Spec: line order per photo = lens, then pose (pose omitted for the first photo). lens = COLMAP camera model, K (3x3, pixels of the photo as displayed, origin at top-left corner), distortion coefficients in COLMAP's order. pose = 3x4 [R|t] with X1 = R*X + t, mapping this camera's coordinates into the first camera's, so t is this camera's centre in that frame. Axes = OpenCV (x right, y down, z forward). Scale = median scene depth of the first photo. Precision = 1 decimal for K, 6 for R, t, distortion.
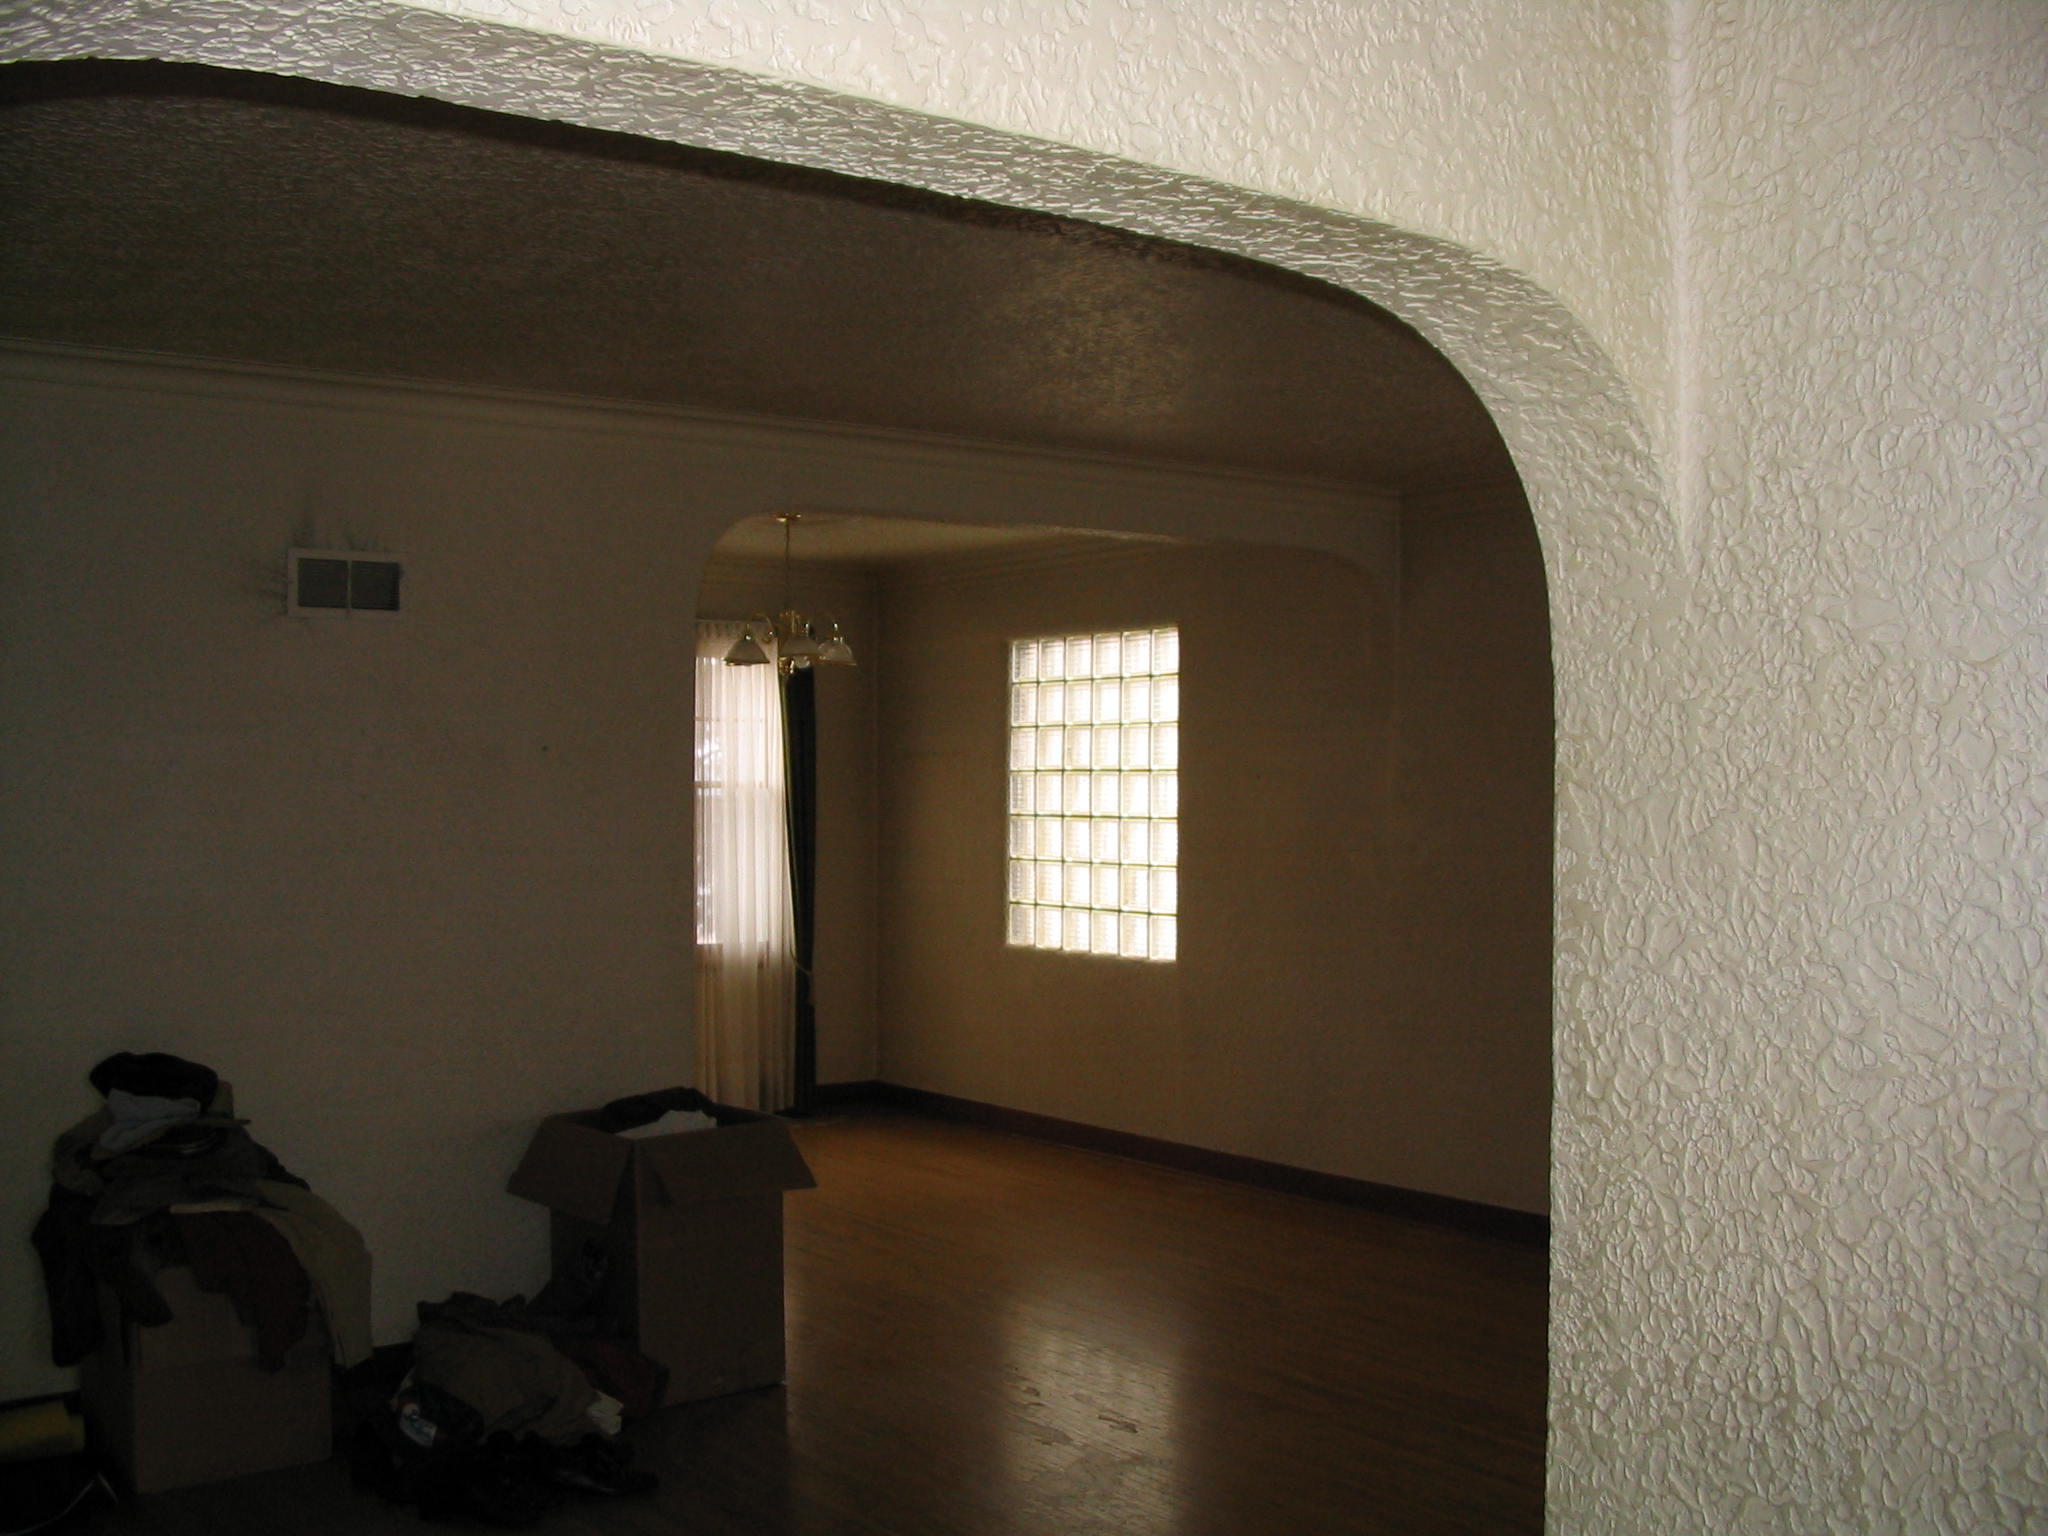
lens RADIAL K [[2148.6, 0, 1001.4], [0, 2148.6, 777.6], [0, 0, 1]] dist [-0.182374, 0.211288]
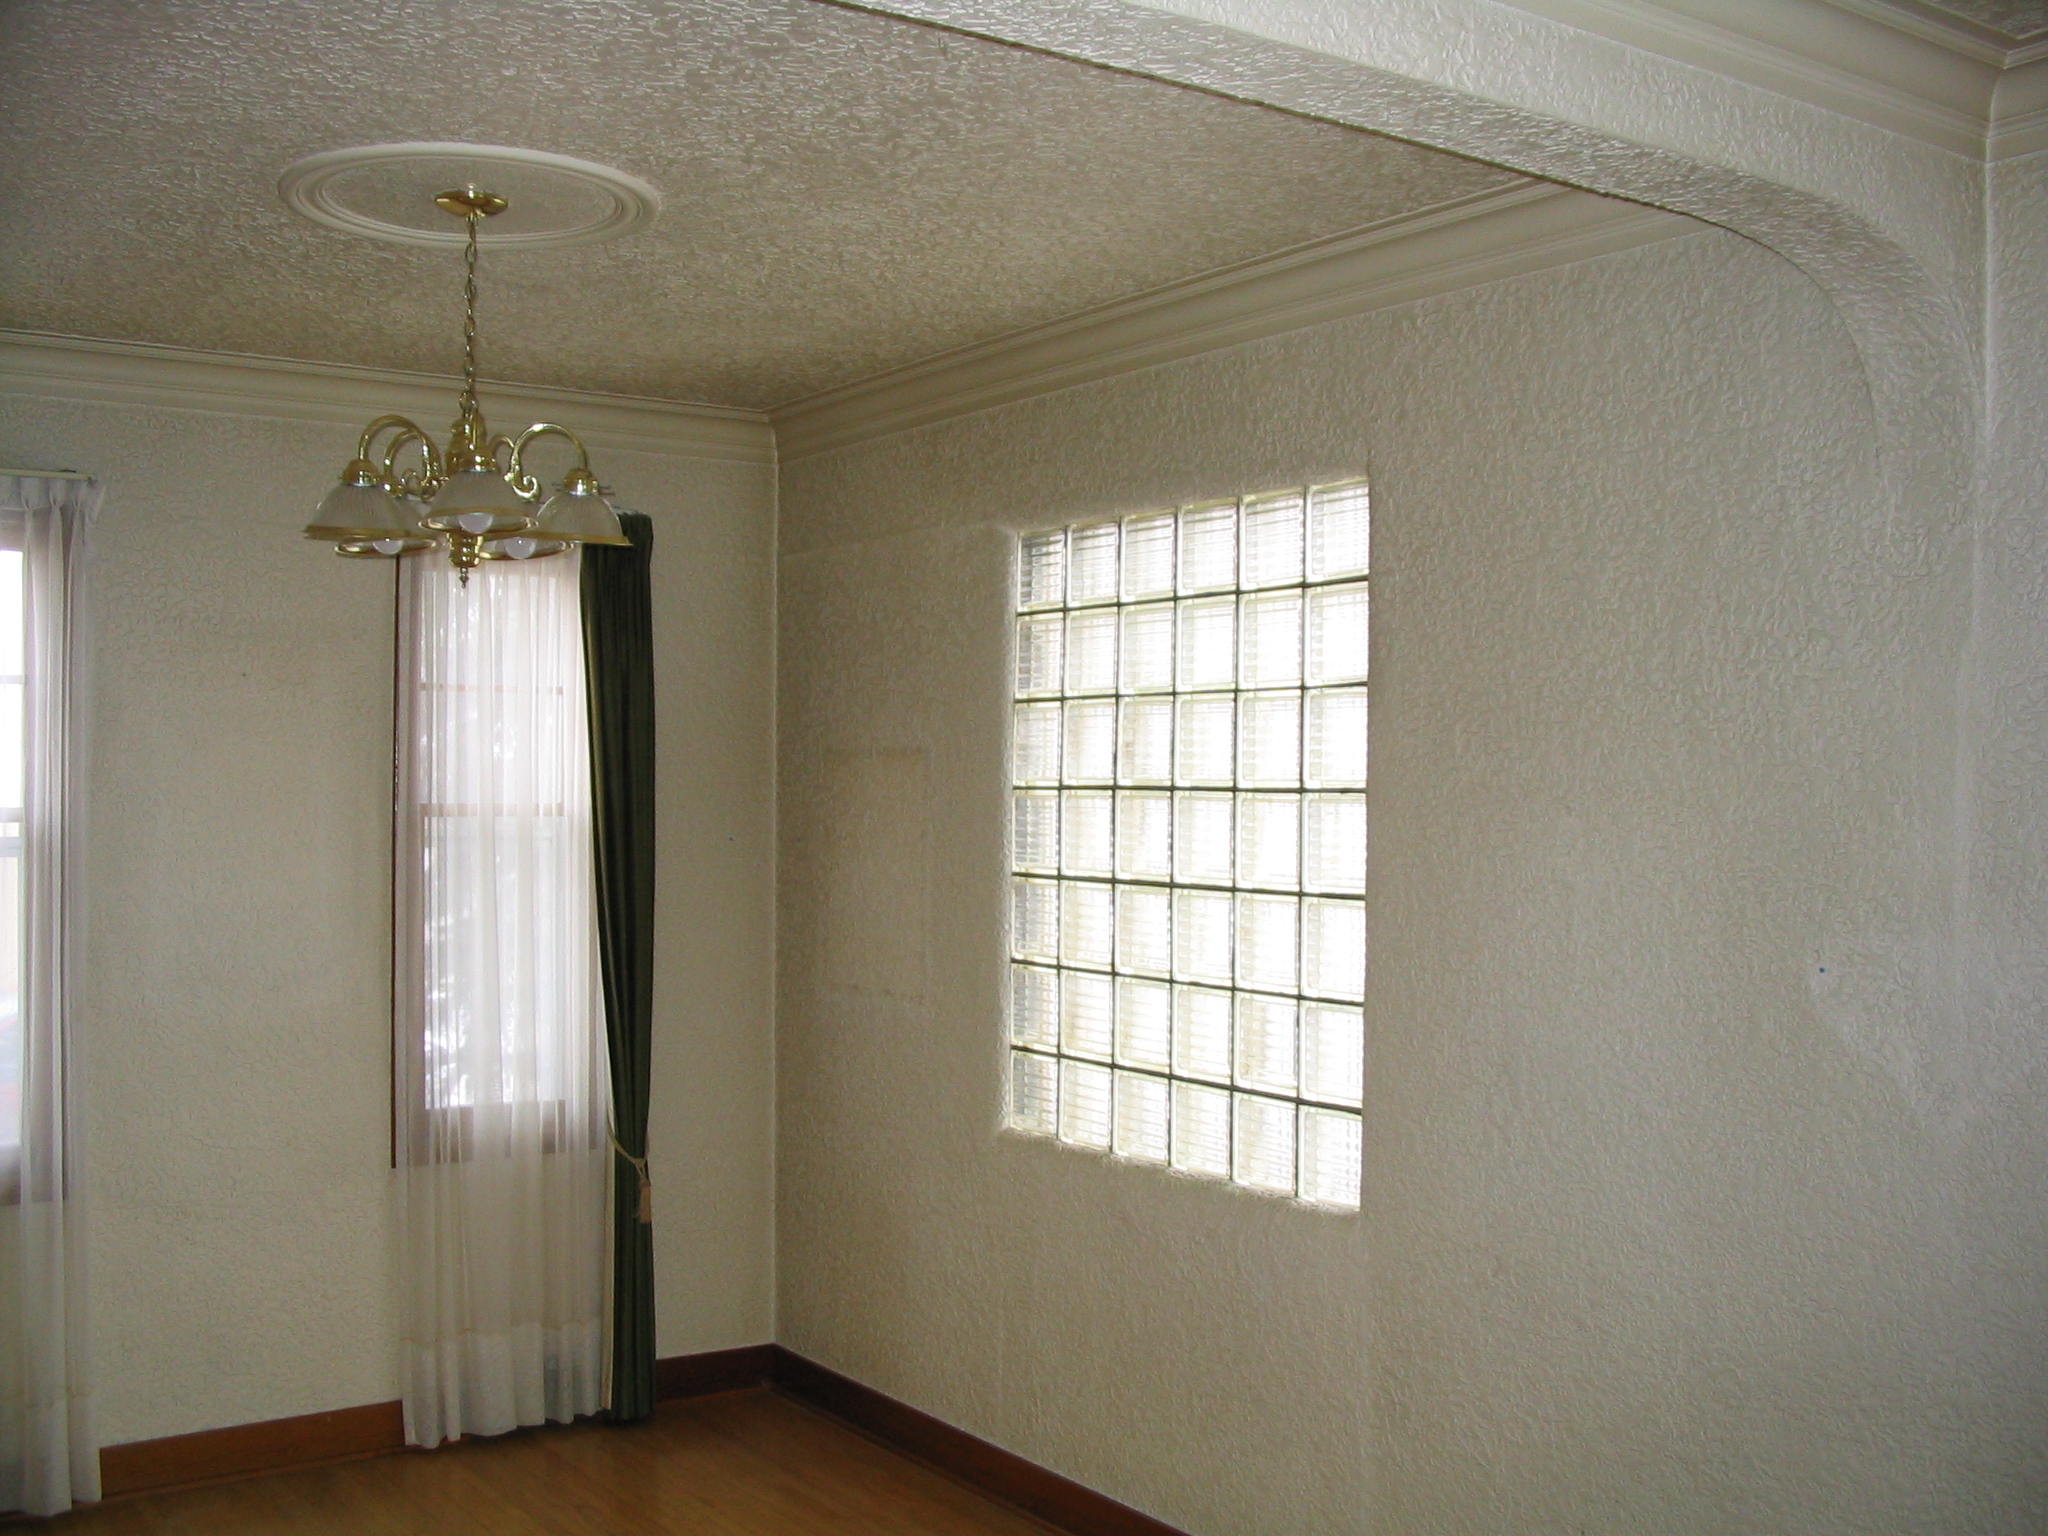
lens RADIAL K [[2148.6, 0, 1001.4], [0, 2148.6, 777.6], [0, 0, 1]] dist [-0.182374, 0.211288]
pose [[0.999486, 0.004293, -0.031774, 0.018413], [-0.004323, 0.999990, -0.000875, -0.004788], [0.031770, 0.001012, 0.999495, 0.506256]]
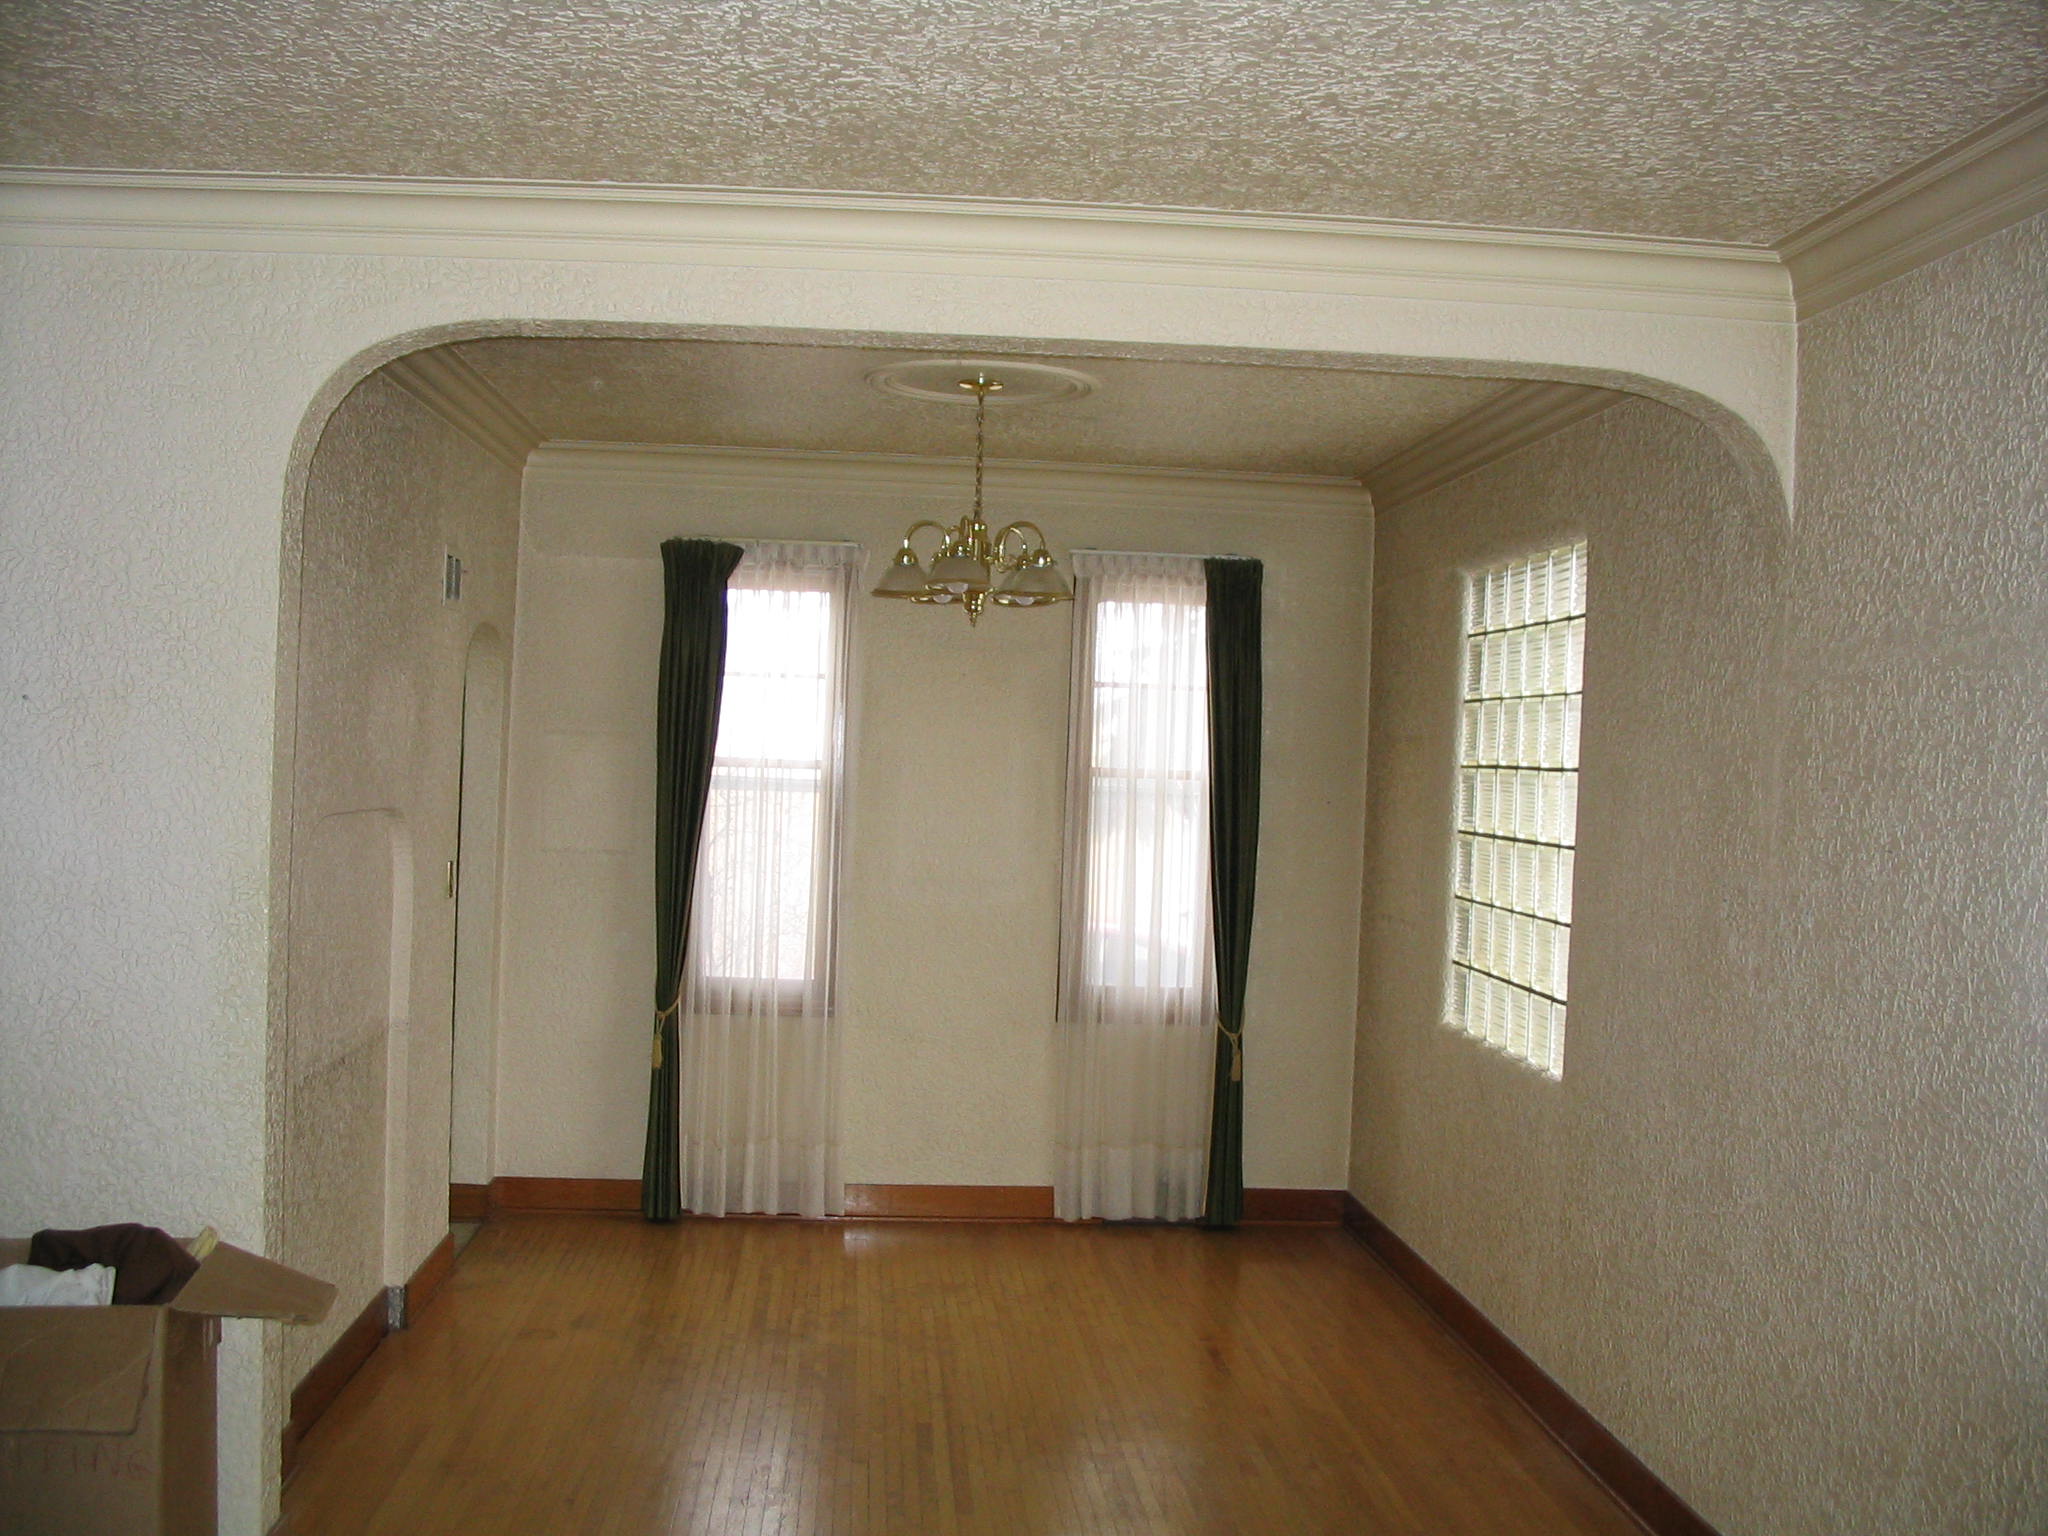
lens RADIAL K [[2148.6, 0, 1001.4], [0, 2148.6, 777.6], [0, 0, 1]] dist [-0.182374, 0.211288]
pose [[0.839465, 0.037288, -0.542134, 0.251199], [-0.033865, 0.999294, 0.016293, -0.005751], [0.542358, 0.004682, 0.840134, 0.373099]]
